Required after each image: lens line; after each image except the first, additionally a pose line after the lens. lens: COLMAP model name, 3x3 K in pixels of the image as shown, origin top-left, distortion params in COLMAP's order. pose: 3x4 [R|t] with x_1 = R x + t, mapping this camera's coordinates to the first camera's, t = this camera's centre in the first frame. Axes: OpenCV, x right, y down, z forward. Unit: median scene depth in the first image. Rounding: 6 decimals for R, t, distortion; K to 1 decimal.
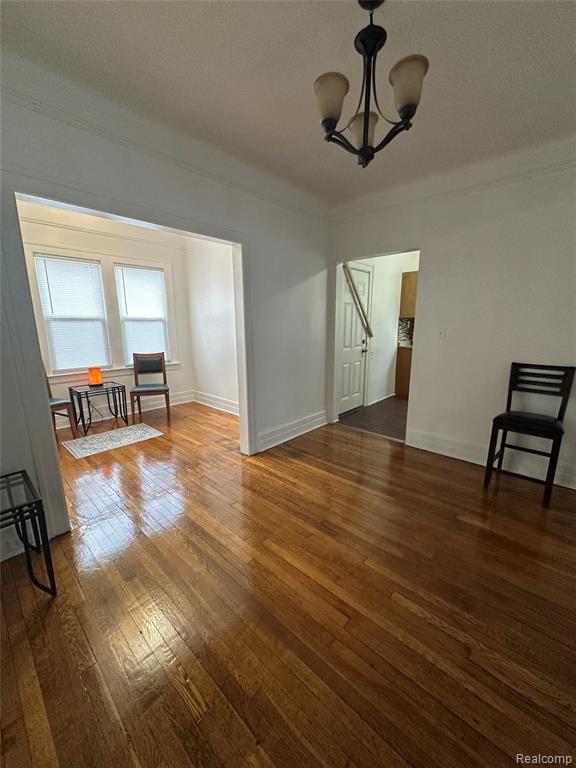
lens RADIAL K [[305.5, 0, 290.0], [0, 305.5, 384.0], [0, 0, 1]] dist [-0.001916, 0.000594]
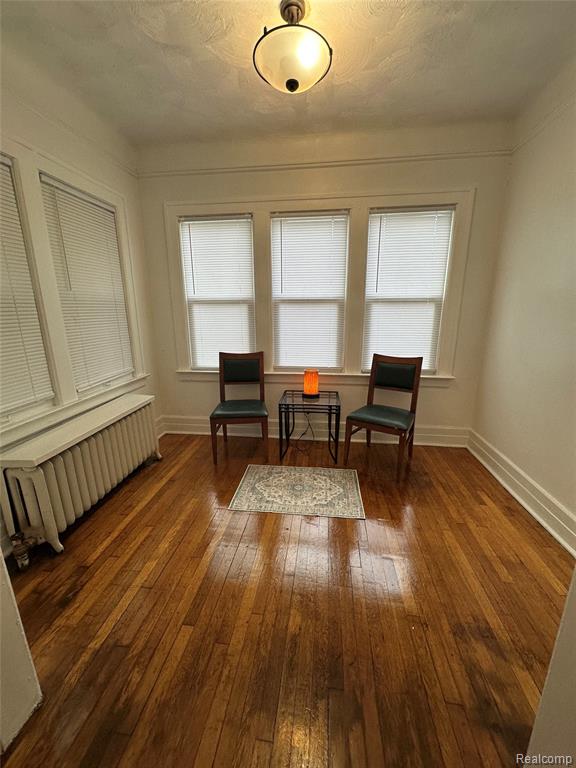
lens RADIAL K [[305.5, 0, 288.3], [0, 305.5, 384.7], [0, 0, 1]] dist [-0.001916, 0.000594]
pose [[0.574807, 0.196171, -0.794427, -0.102436], [-0.157626, 0.979201, 0.127748, -0.095136], [0.802964, 0.051791, 0.593773, 0.503769]]
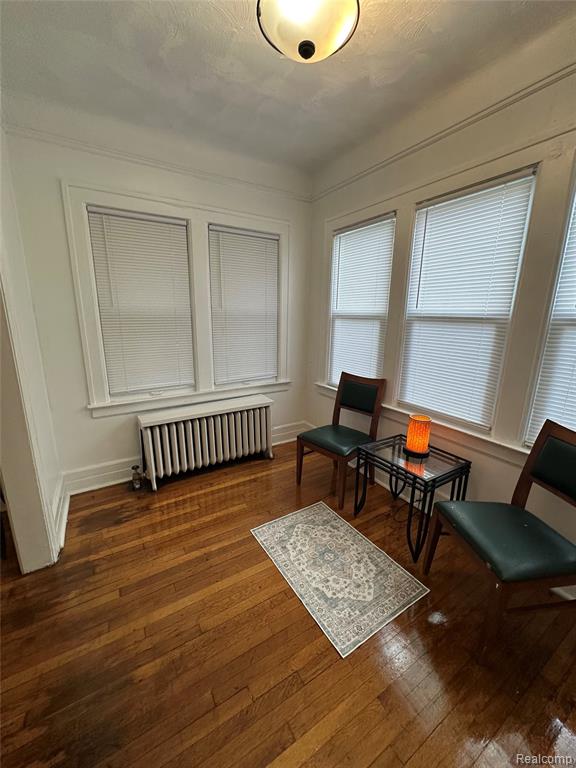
lens RADIAL K [[305.5, 0, 288.1], [0, 305.5, 384.5], [0, 0, 1]] dist [-0.001916, 0.000594]
pose [[-0.279410, 0.212456, -0.936372, -0.124206], [-0.204614, 0.939637, 0.274253, -0.180007], [0.938117, 0.268224, -0.219073, 0.826565]]
